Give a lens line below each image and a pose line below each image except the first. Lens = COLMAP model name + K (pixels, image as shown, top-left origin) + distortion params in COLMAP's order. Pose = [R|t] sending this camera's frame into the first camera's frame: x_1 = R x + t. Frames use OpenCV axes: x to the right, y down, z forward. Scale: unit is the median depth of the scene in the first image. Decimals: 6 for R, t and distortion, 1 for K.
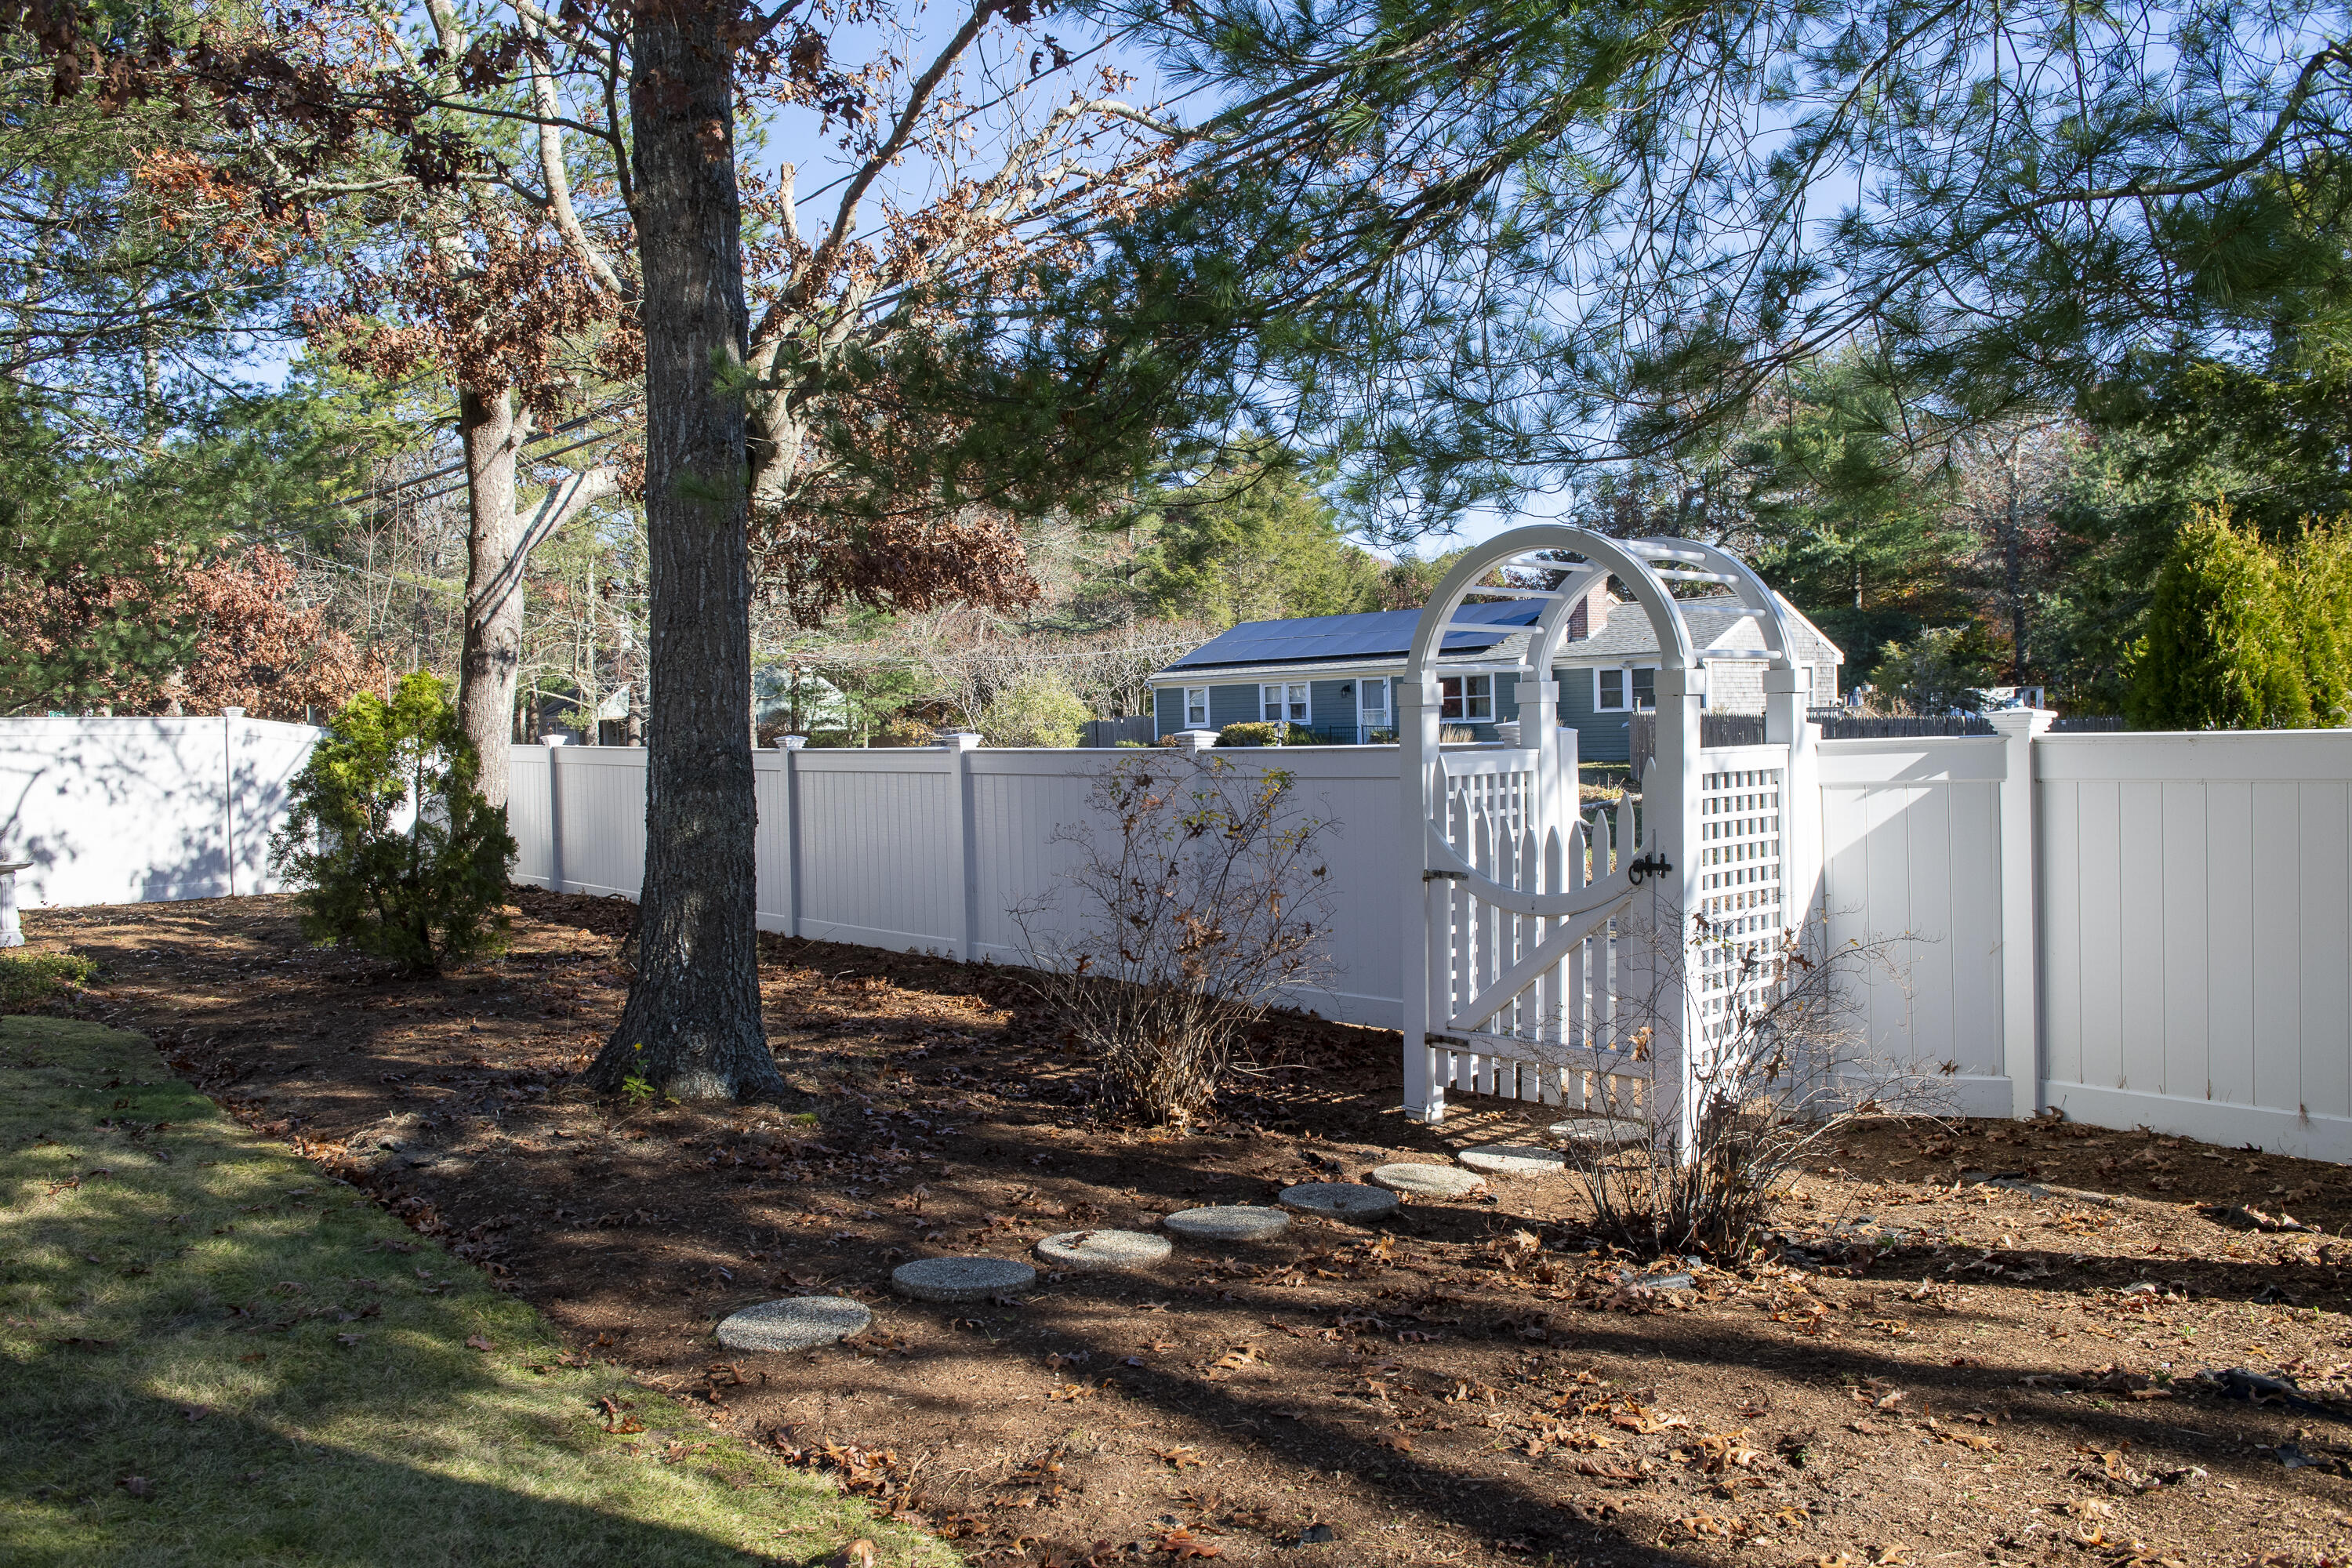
lens RADIAL K [[1852.8, 0, 1176.0], [0, 1852.8, 784.0], [0, 0, 1]] dist [-0.001870, -0.000544]
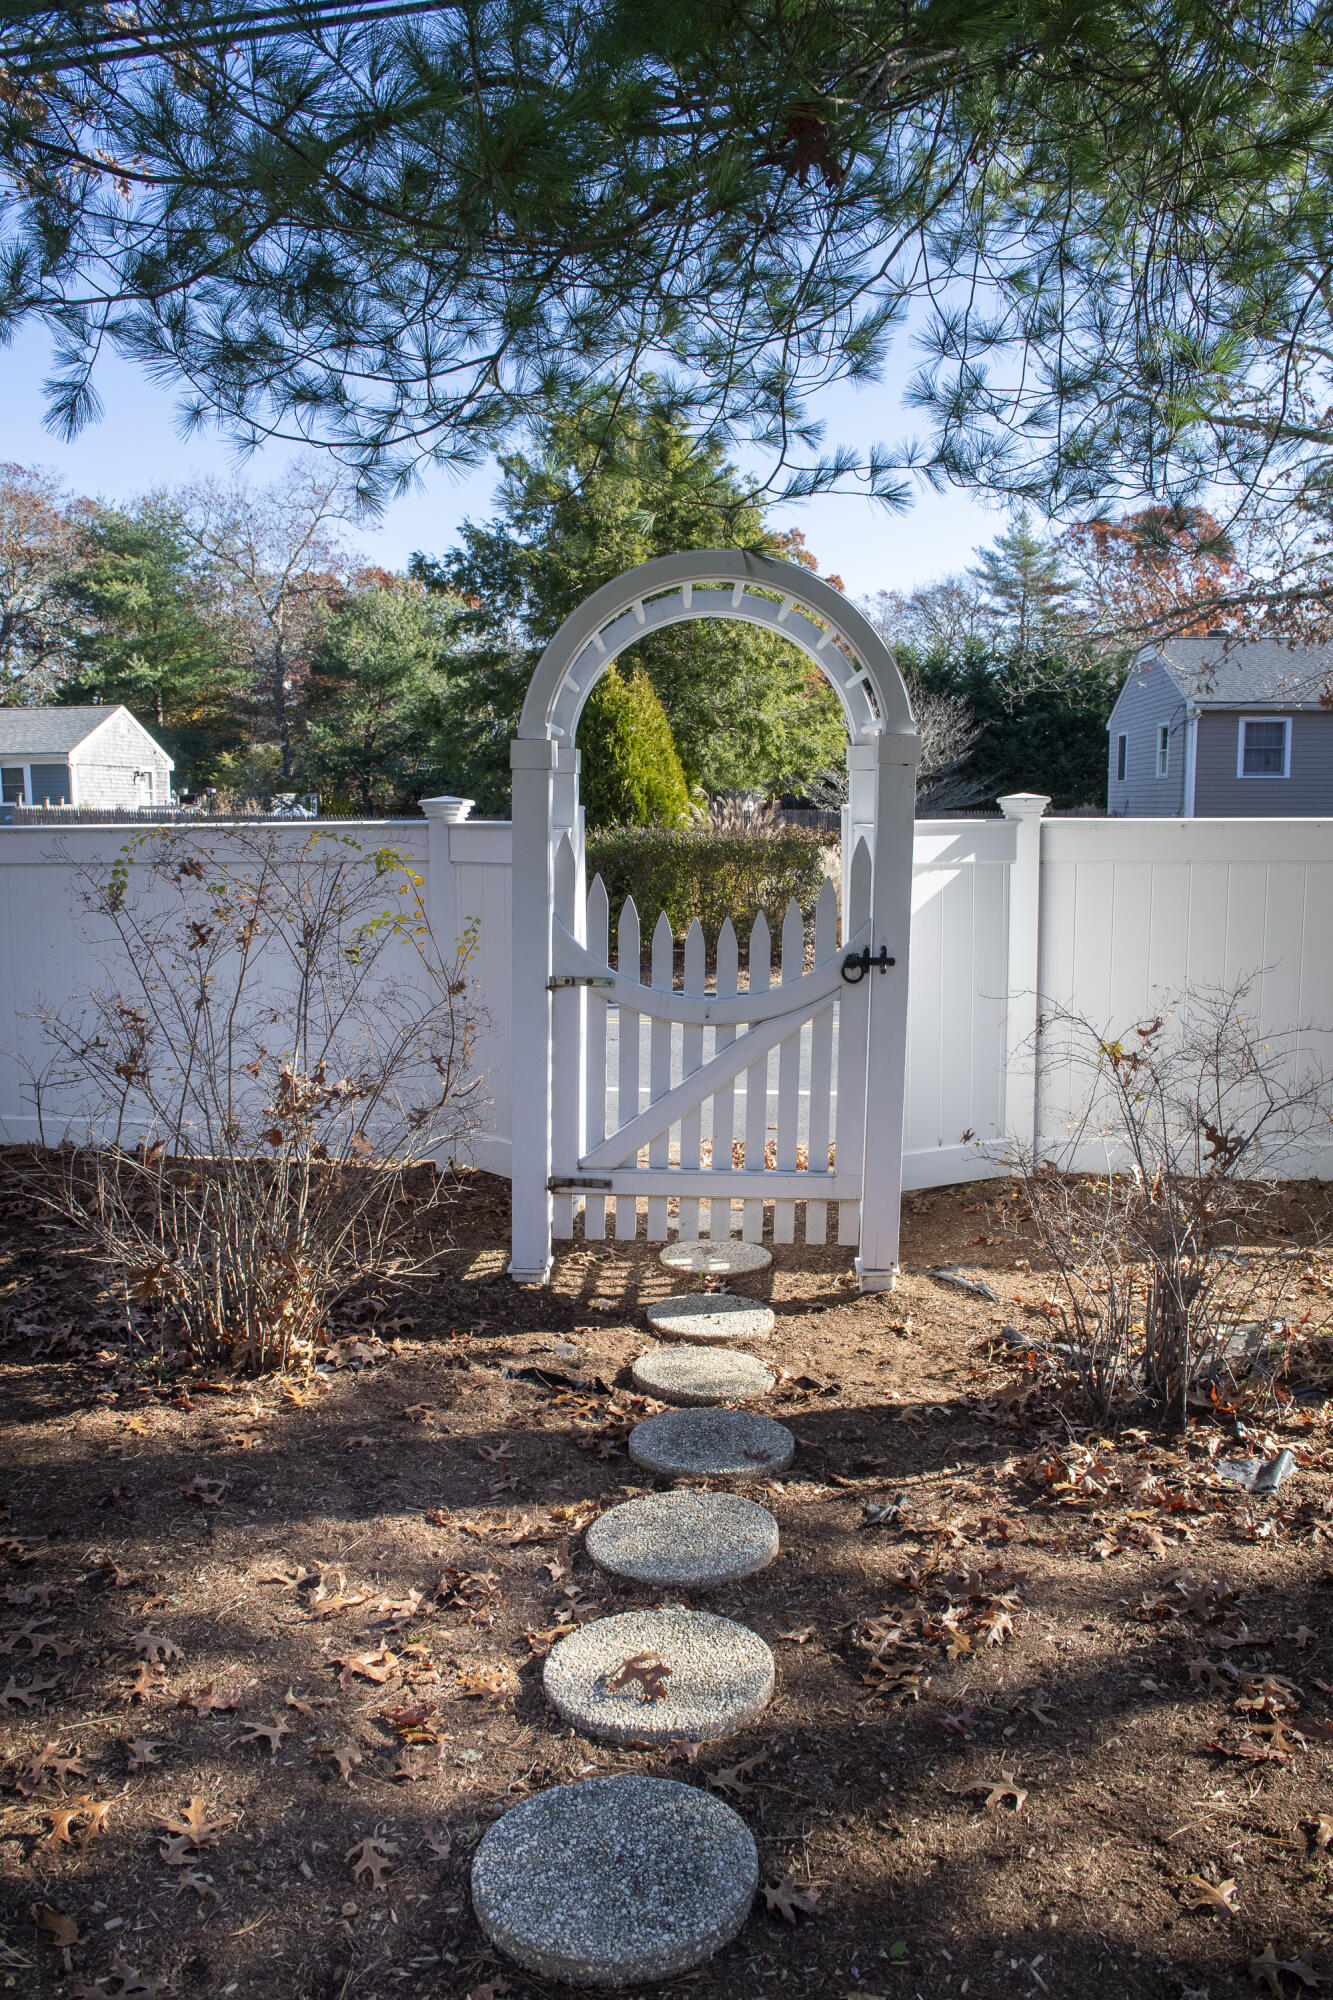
lens RADIAL K [[1420.2, 0, 666.5], [0, 1420.2, 1000.0], [0, 0, 1]] dist [-0.047115, -0.003991]
pose [[0.732070, -0.067933, 0.677834, -0.145404], [0.004833, 0.995508, 0.094551, -0.000536], [-0.681212, -0.065942, 0.729110, 0.312095]]
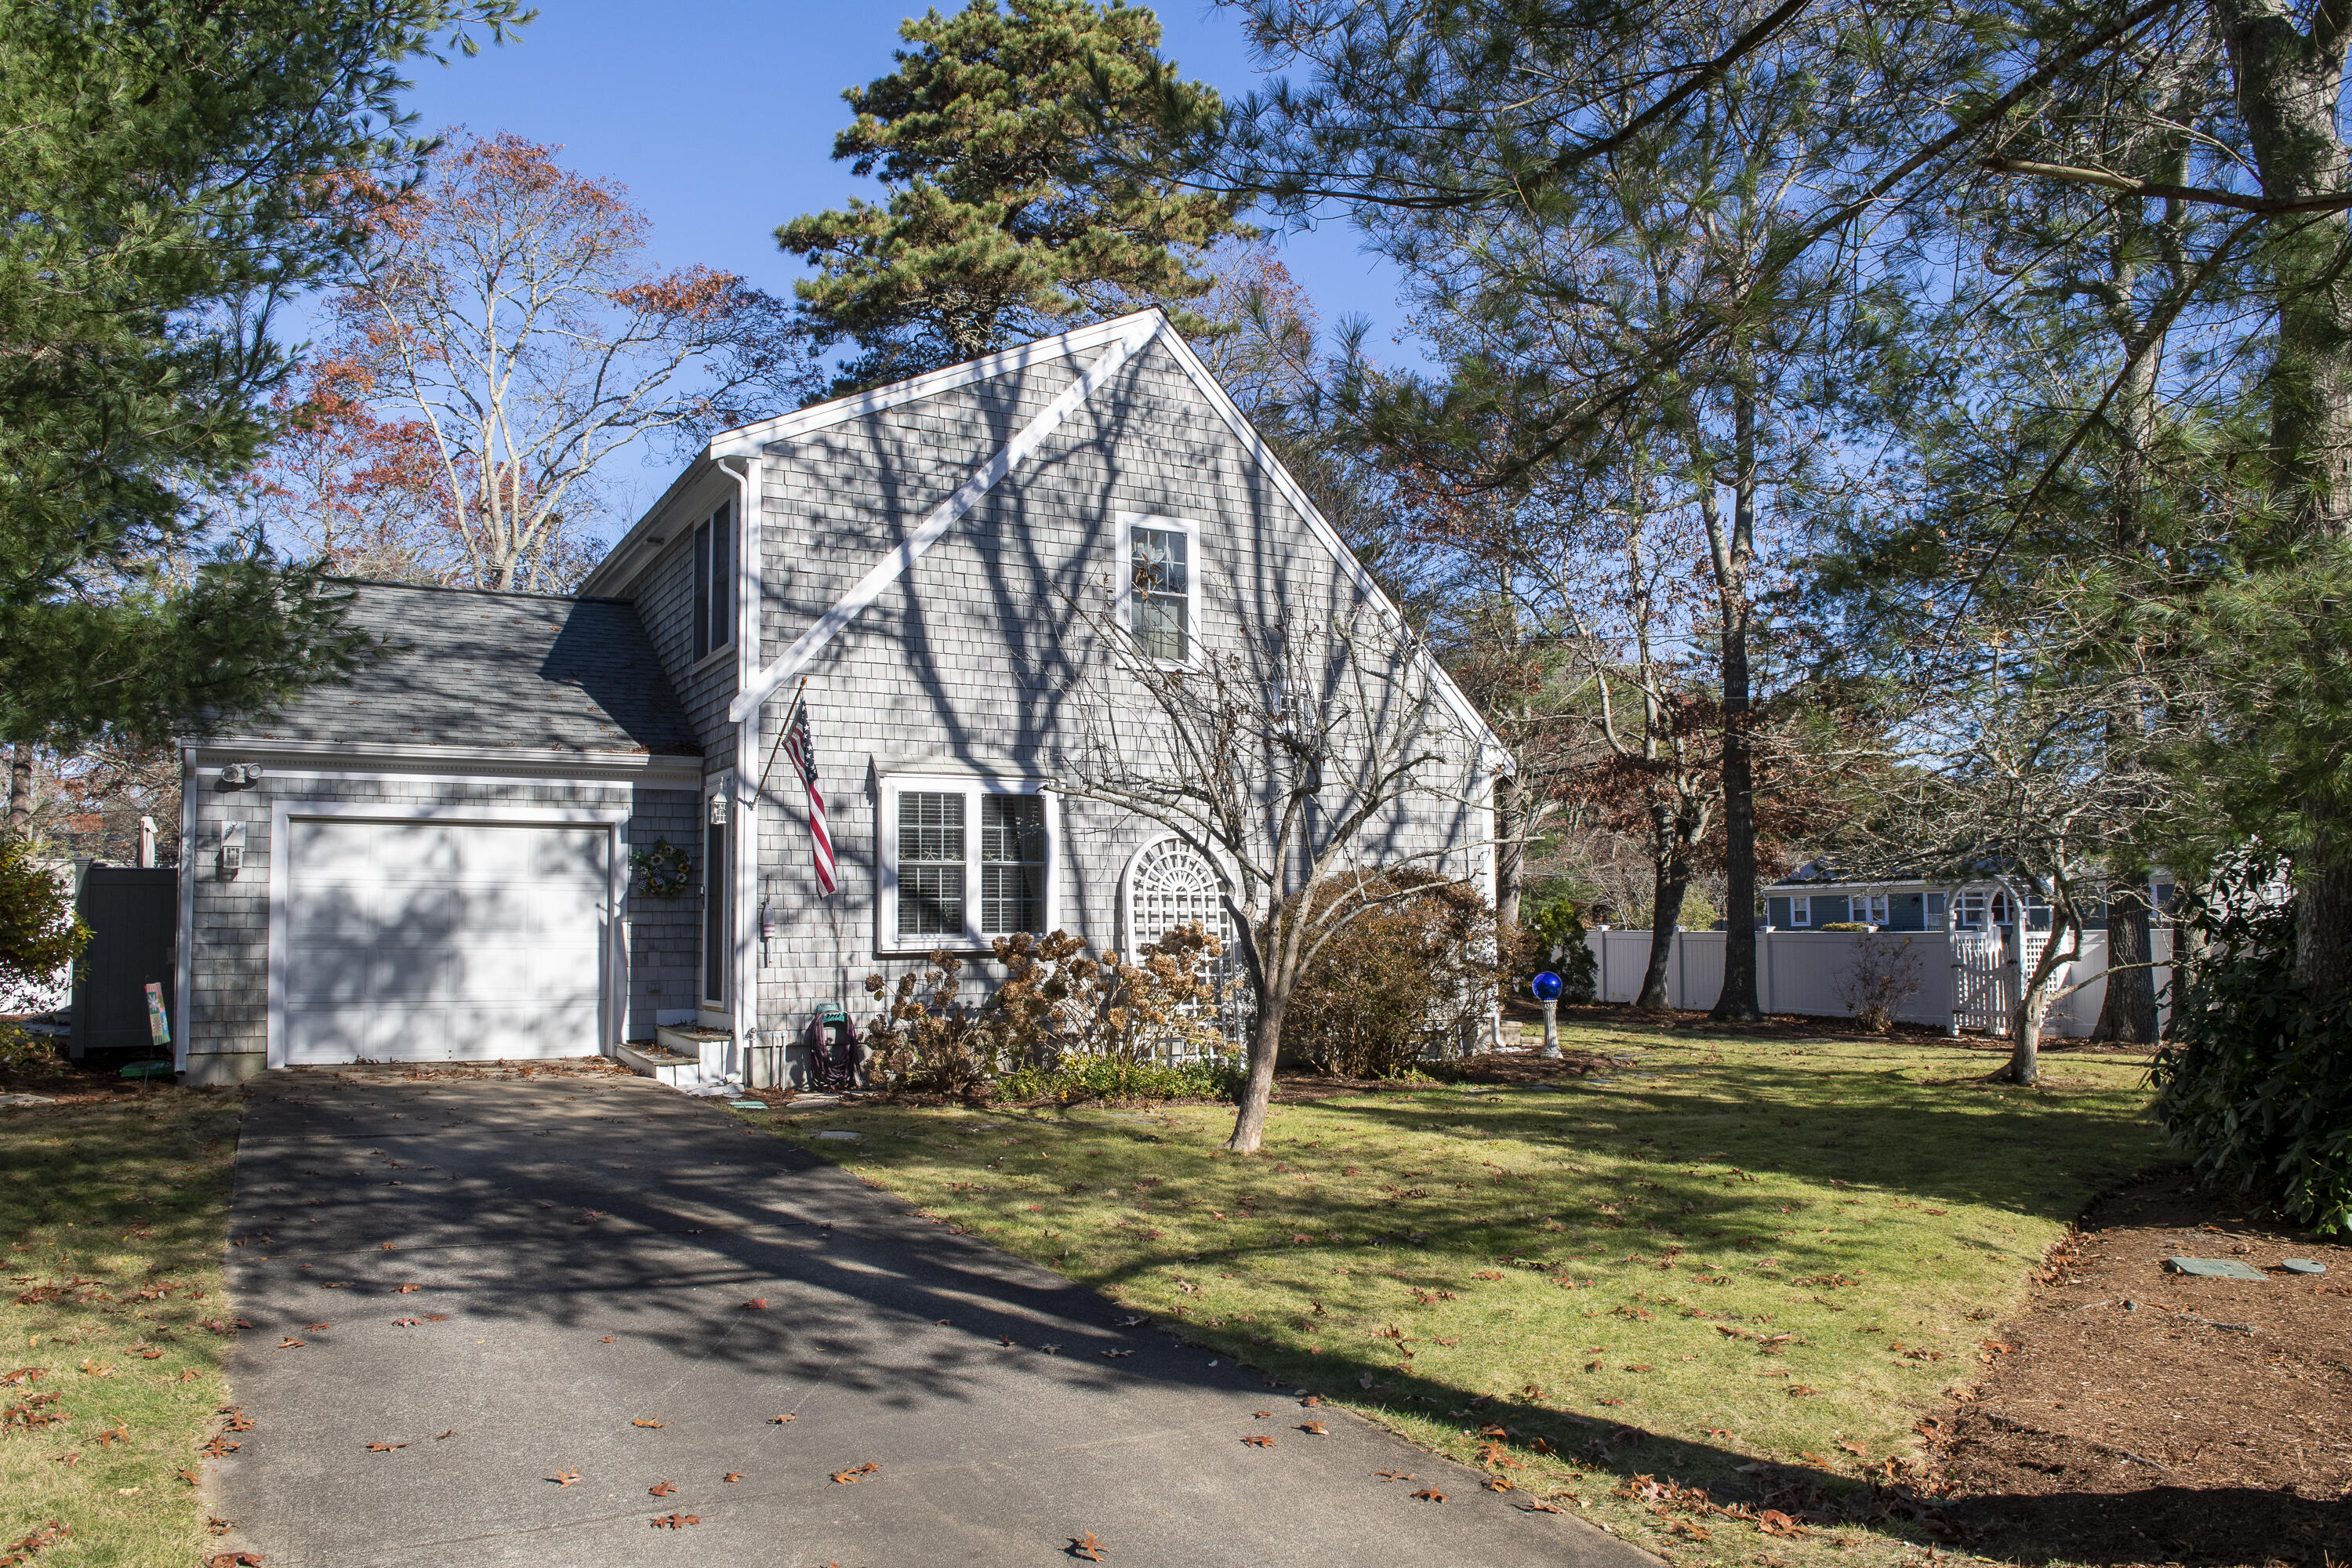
lens RADIAL K [[1670.2, 0, 1176.0], [0, 1670.2, 784.0], [0, 0, 1]] dist [-0.047115, -0.003991]
pose [[0.947856, -0.010300, -0.318531, -0.165465], [-0.025562, 0.993800, -0.108202, 0.049953], [0.317671, 0.110702, 0.941717, -1.560473]]
